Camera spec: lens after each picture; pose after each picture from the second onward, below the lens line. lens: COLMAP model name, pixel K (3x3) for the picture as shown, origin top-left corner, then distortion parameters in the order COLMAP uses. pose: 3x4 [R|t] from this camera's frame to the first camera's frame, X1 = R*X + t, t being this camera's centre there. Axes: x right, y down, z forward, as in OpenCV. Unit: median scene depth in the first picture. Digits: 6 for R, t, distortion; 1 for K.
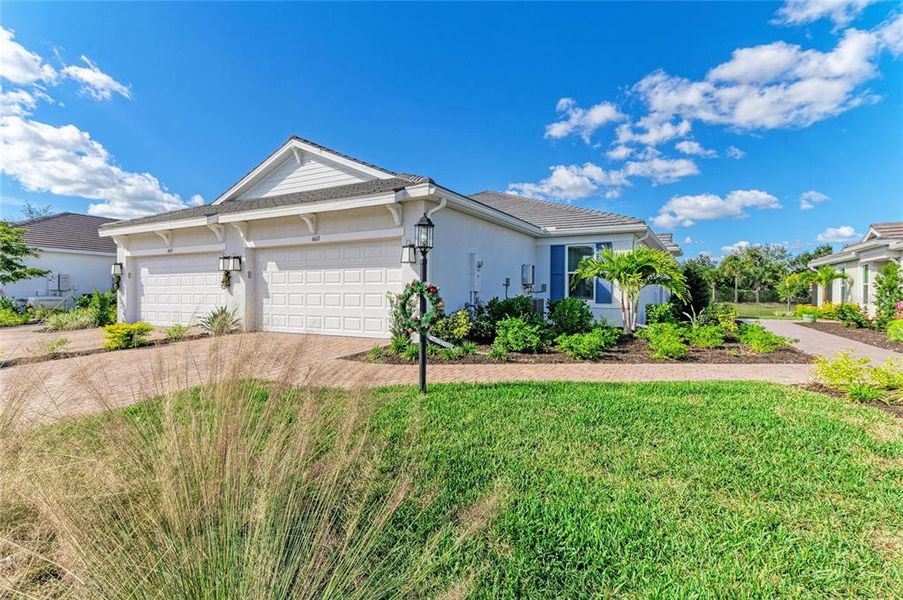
lens RADIAL K [[433.6, 0, 451.5], [0, 433.6, 300.0], [0, 0, 1]] dist [0.023400, 0.000044]
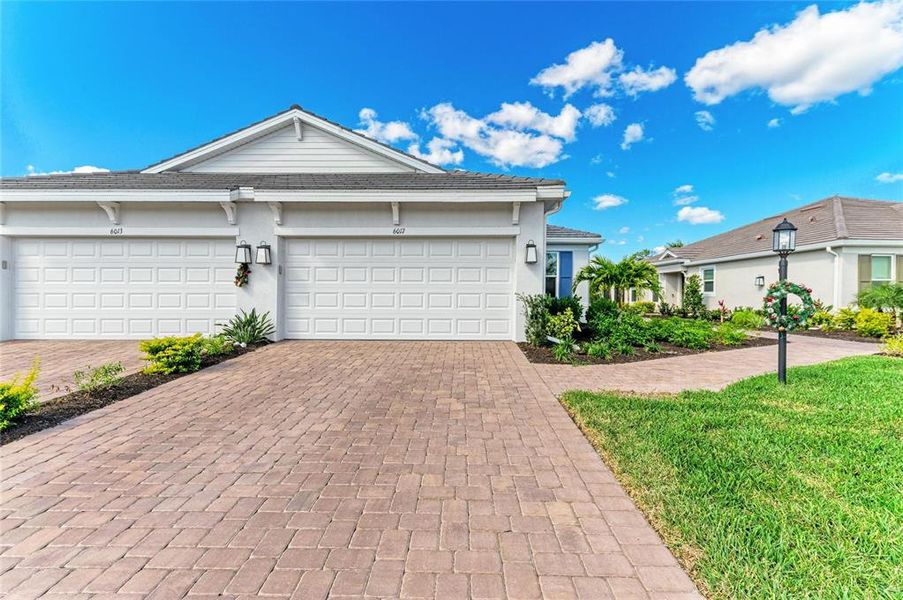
lens RADIAL K [[423.2, 0, 451.5], [0, 423.2, 300.0], [0, 0, 1]] dist [0.001273, 0.000129]
pose [[0.888958, -0.002492, 0.457982, -0.406212], [0.004711, 0.999982, -0.003702, 0.002189], [-0.457965, 0.005449, 0.888954, 0.125933]]
